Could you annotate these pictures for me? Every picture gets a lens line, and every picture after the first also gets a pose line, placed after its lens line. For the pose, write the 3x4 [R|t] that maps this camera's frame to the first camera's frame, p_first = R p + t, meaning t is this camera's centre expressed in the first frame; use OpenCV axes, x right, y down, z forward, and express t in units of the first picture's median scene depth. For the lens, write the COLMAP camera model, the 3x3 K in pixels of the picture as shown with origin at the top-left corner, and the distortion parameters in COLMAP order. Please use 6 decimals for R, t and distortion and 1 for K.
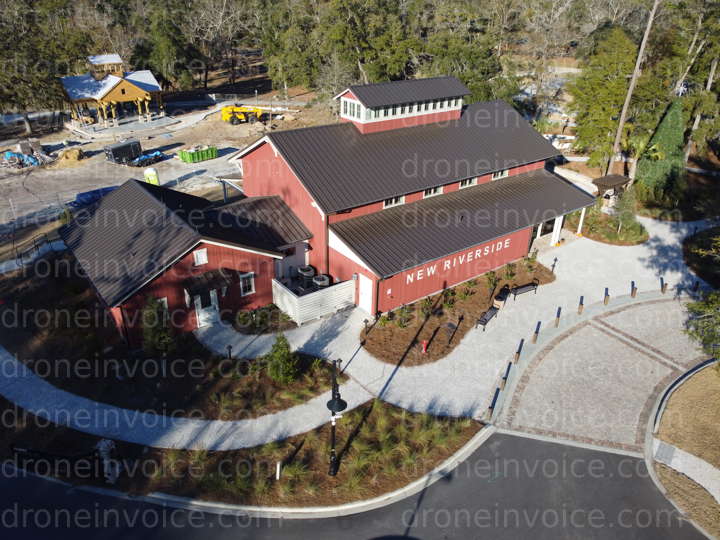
lens RADIAL K [[542.9, 0, 360.0], [0, 542.9, 270.0], [0, 0, 1]] dist [0.002269, -0.003012]
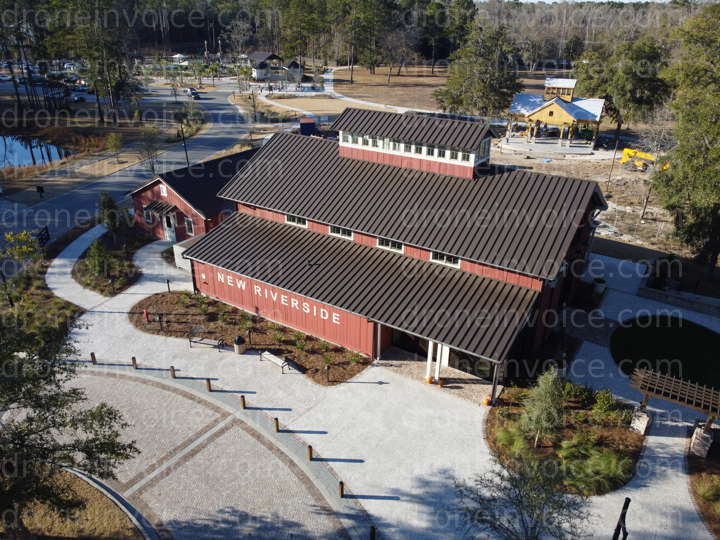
lens RADIAL K [[542.9, 0, 360.0], [0, 542.9, 270.0], [0, 0, 1]] dist [0.002269, -0.003012]
pose [[0.340930, 0.397294, -0.852012, 1.044298], [-0.437687, 0.869171, 0.230156, -0.347710], [0.831984, 0.294448, 0.470217, 0.695026]]
